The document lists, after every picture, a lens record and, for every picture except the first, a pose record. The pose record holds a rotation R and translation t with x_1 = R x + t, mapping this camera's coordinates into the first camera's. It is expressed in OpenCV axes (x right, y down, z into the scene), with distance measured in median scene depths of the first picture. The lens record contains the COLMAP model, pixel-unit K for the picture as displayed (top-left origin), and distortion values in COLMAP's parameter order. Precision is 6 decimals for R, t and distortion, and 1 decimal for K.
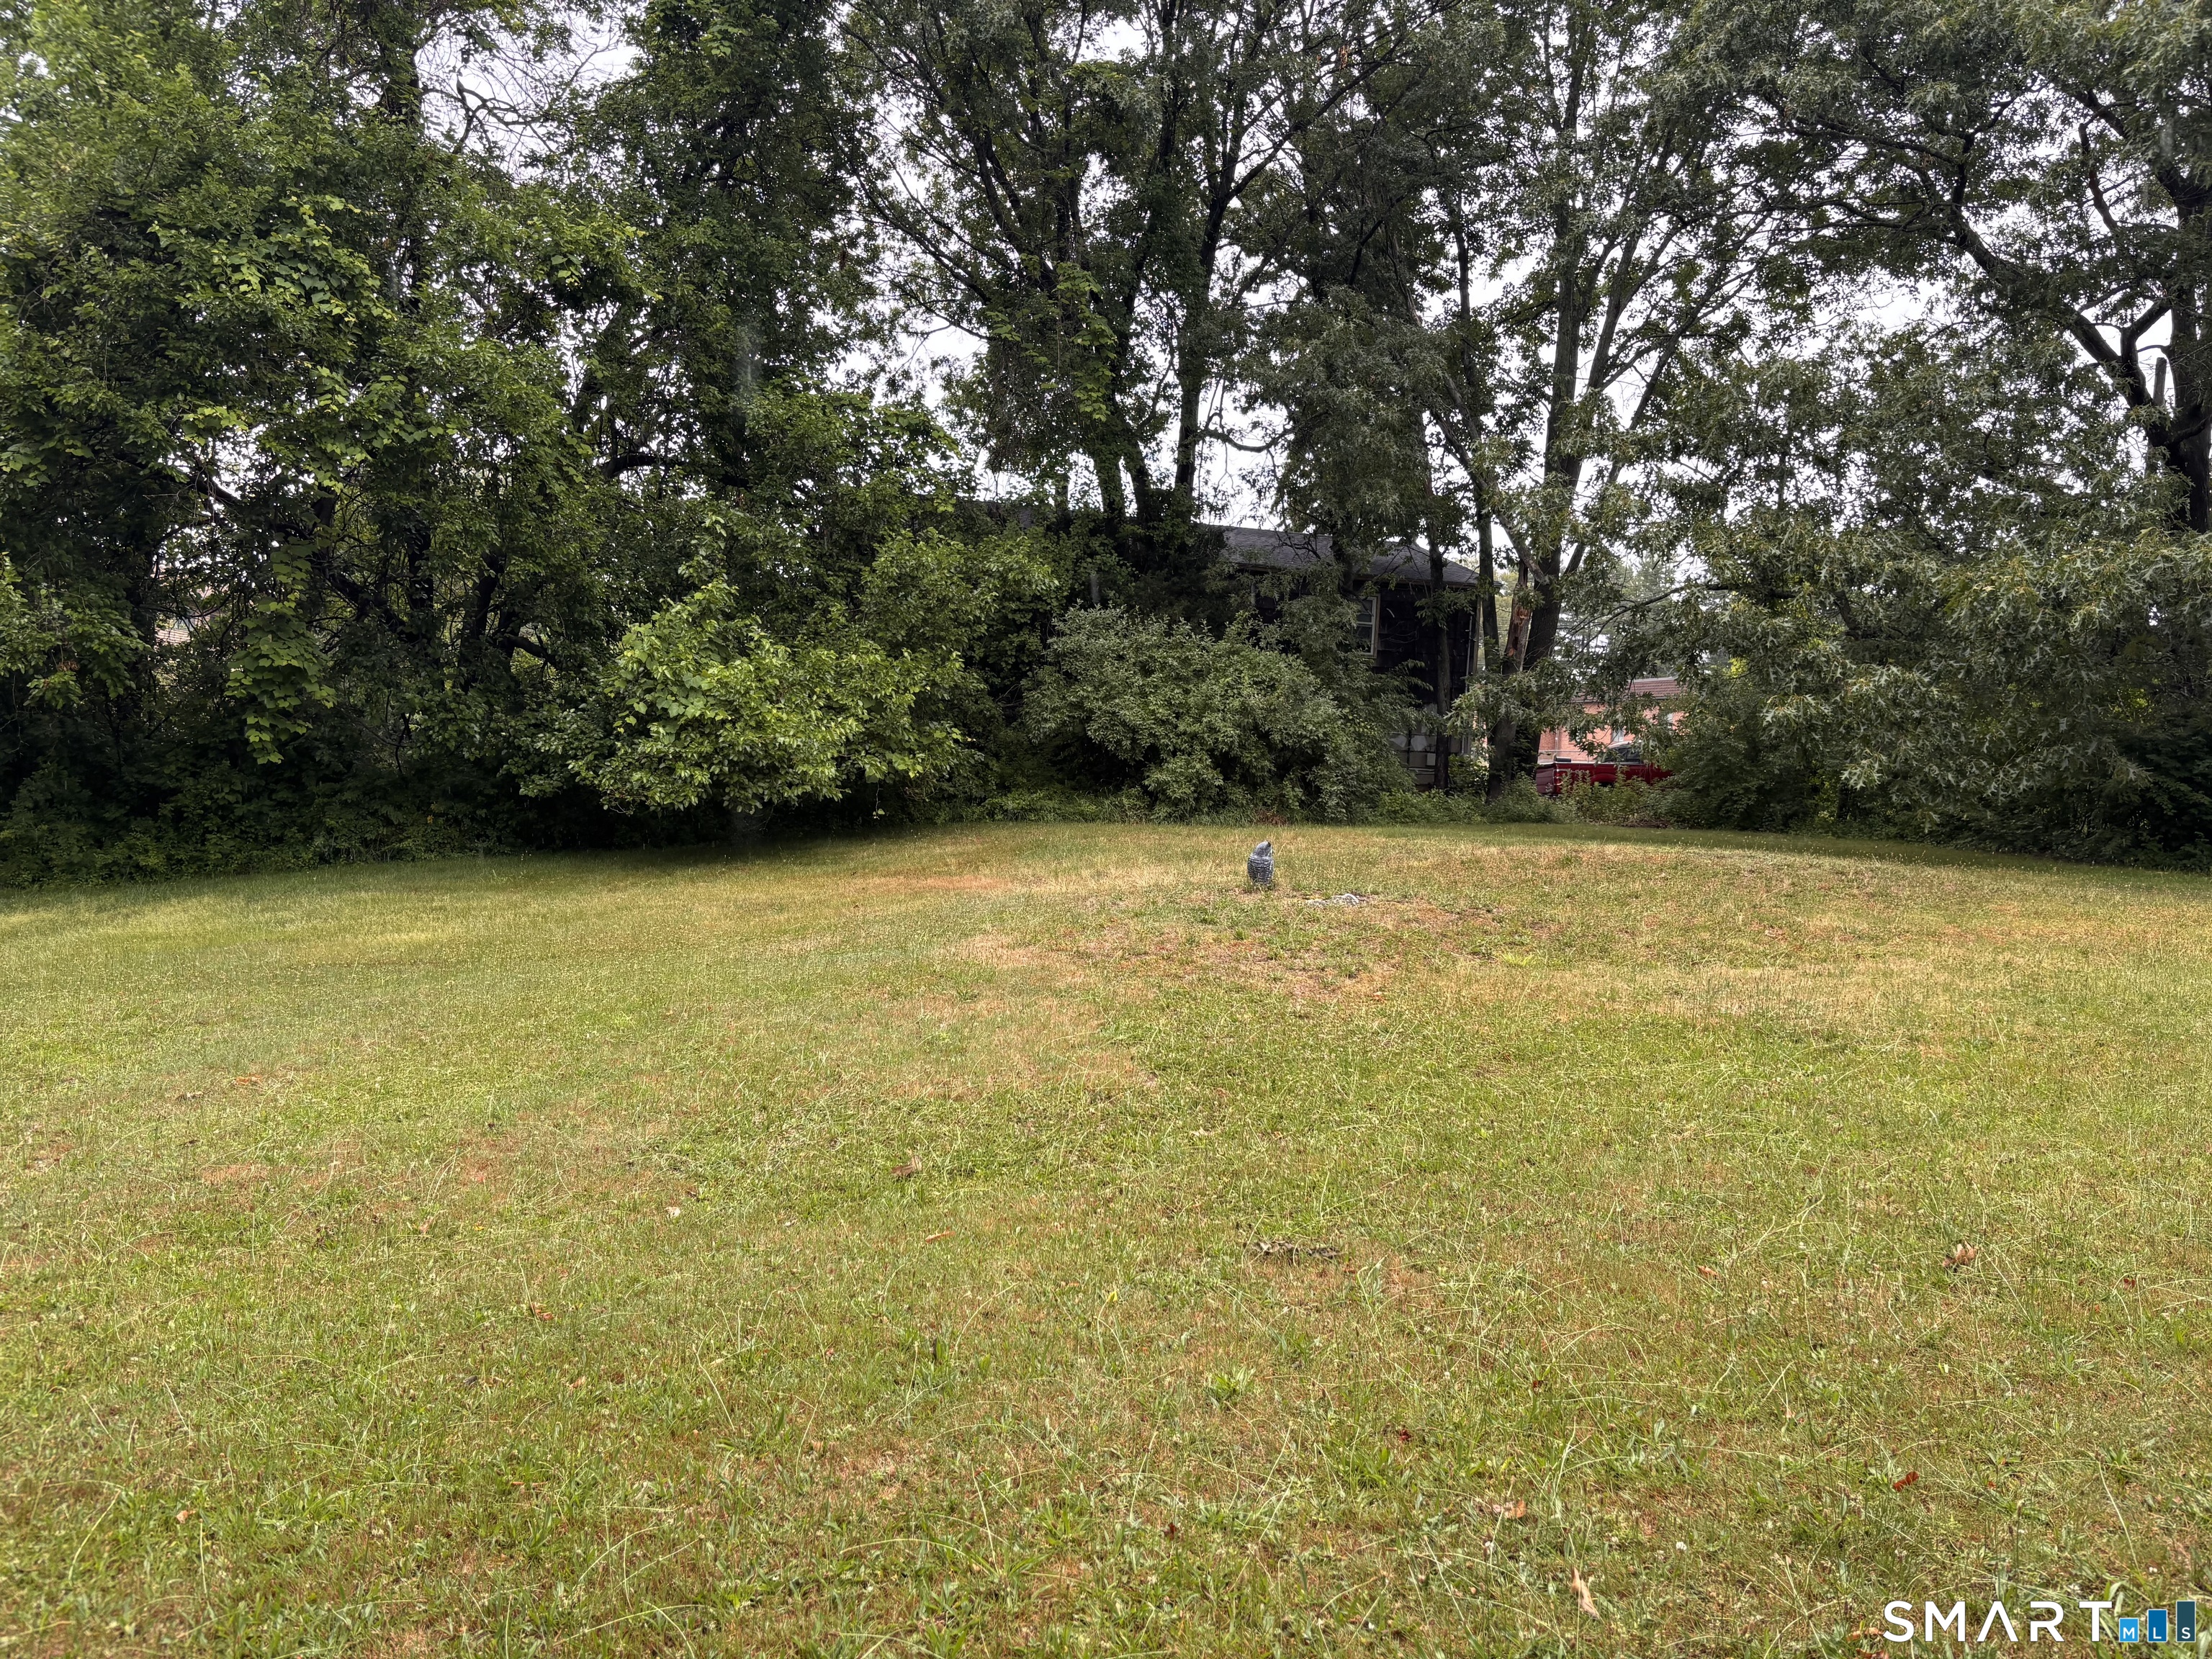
lens RADIAL K [[1659.8, 0, 1111.4], [0, 1659.8, 825.9], [0, 0, 1]] dist [0.002628, 0.000219]
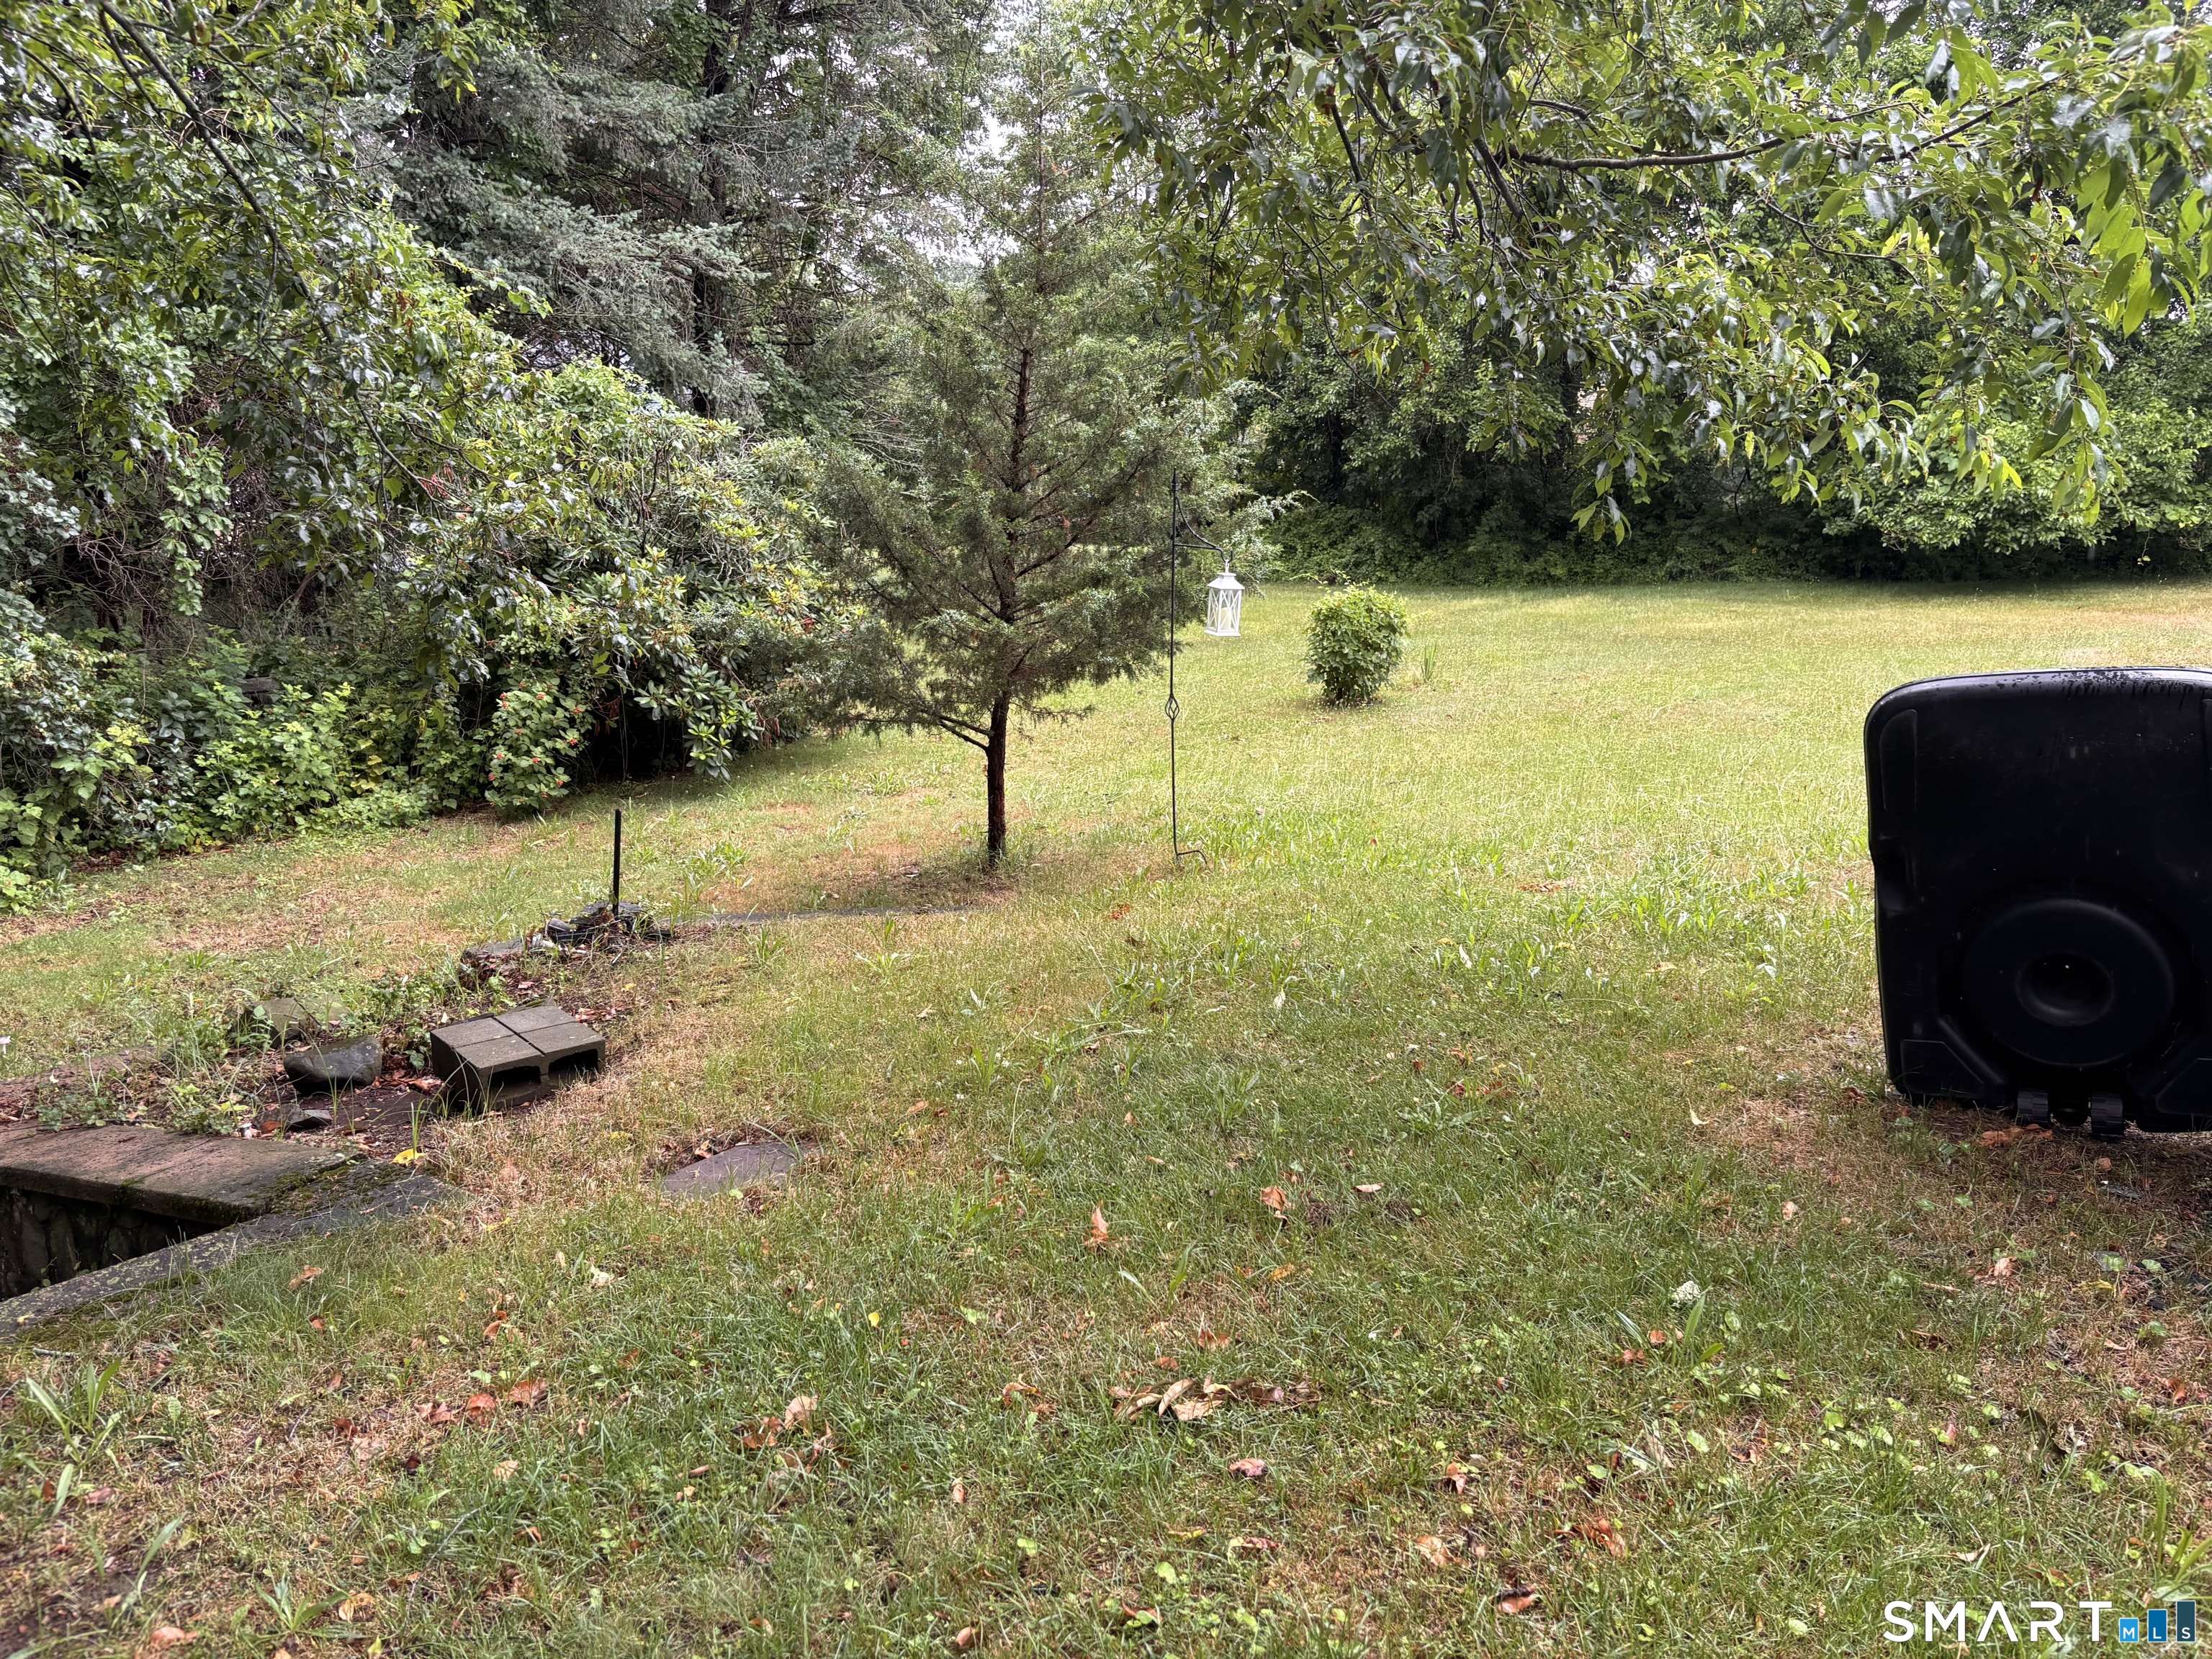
lens RADIAL K [[1659.8, 0, 1110.3], [0, 1659.8, 830.9], [0, 0, 1]] dist [0.002628, 0.000219]
pose [[0.702302, 0.156120, -0.694549, 0.176758], [-0.045669, 0.983527, 0.174898, 0.008272], [0.710412, -0.091113, 0.697863, -0.287645]]
